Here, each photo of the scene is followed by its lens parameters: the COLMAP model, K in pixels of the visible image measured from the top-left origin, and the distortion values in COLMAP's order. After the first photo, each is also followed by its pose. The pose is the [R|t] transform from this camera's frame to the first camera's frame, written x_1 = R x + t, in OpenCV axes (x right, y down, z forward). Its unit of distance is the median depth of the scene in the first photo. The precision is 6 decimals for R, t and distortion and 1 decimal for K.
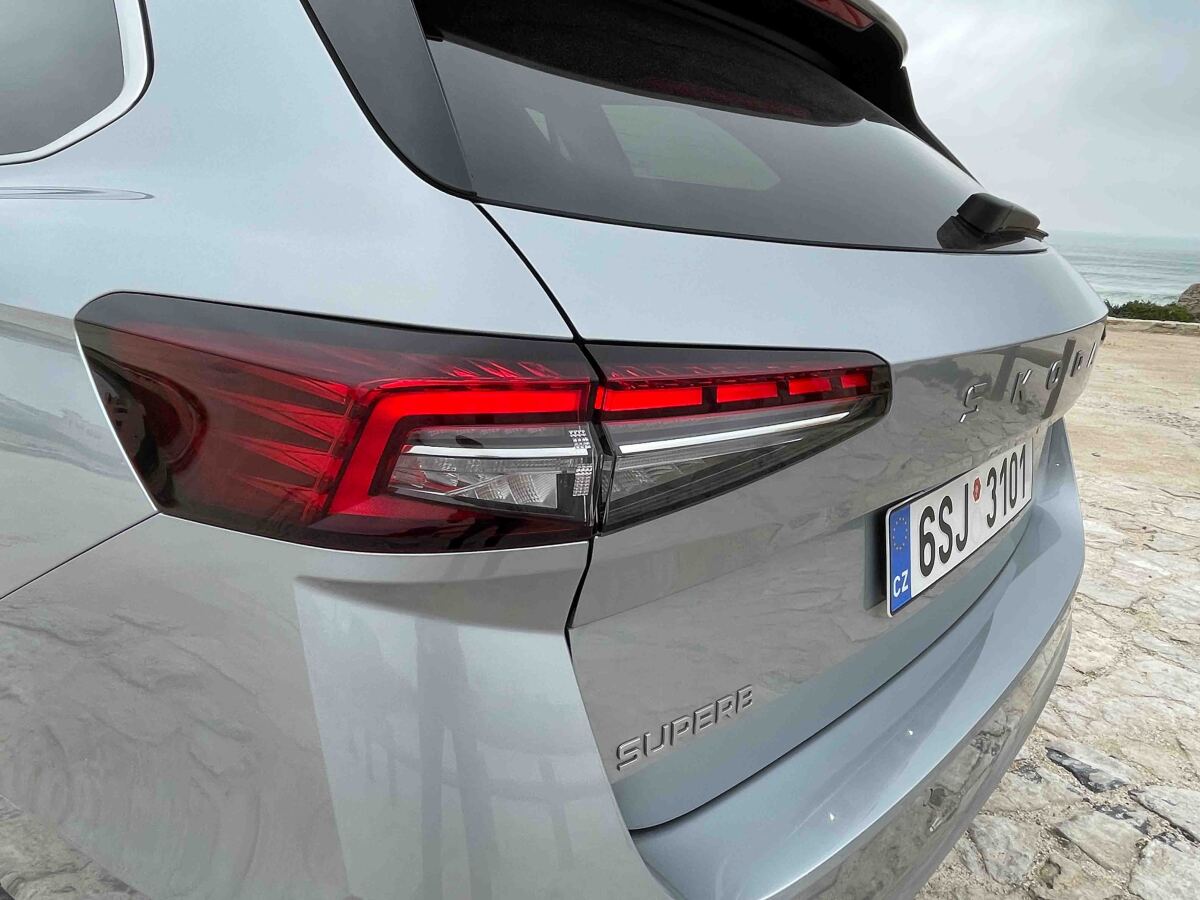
lens RADIAL K [[804.8, 0, 601.8], [0, 804.8, 451.0], [0, 0, 1]] dist [-0.003762, -0.001615]
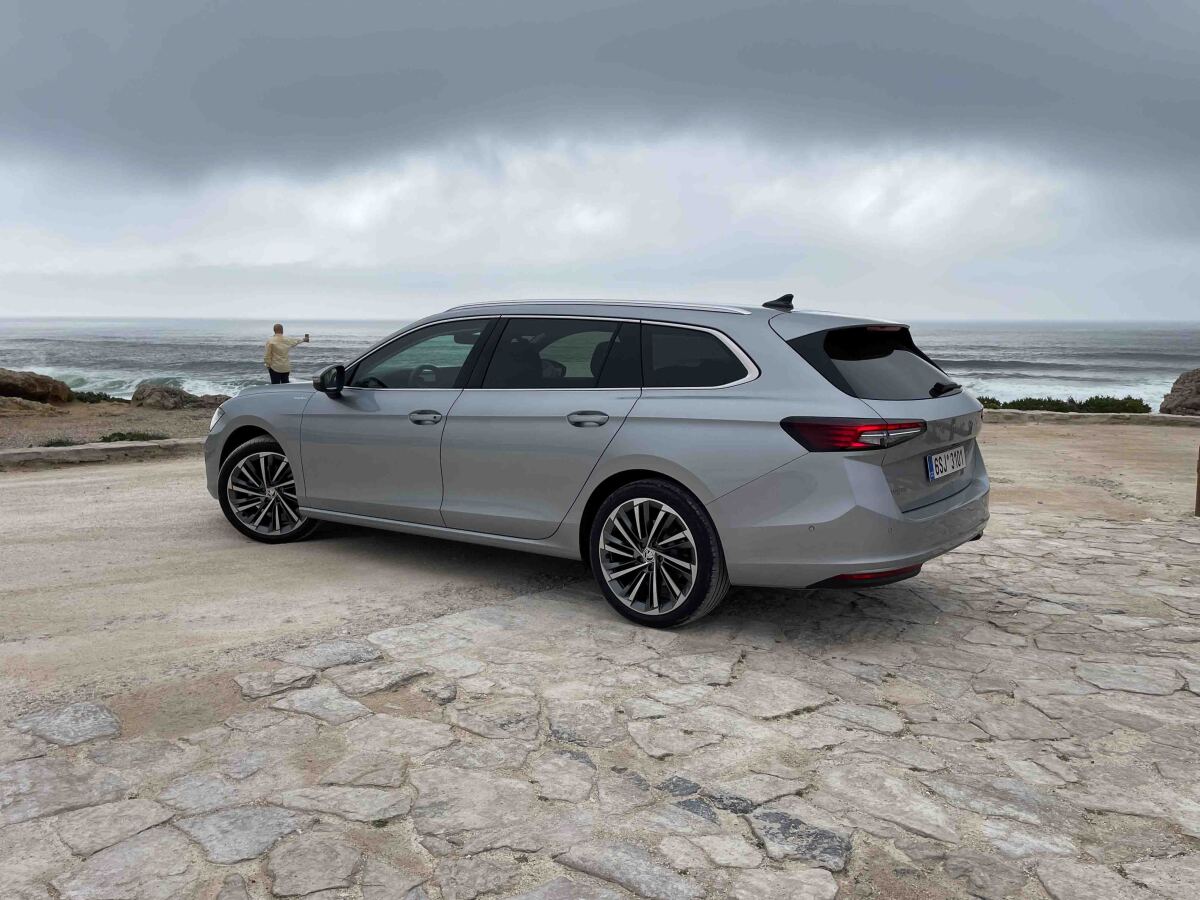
lens RADIAL K [[1000.7, 0, 596.9], [0, 1000.7, 450.6], [0, 0, 1]] dist [0.005792, 0.001152]
pose [[0.995298, -0.055698, 0.079248, -0.305611], [0.067497, 0.985606, -0.155001, 0.125119], [-0.069474, 0.159621, 0.984731, -0.696465]]
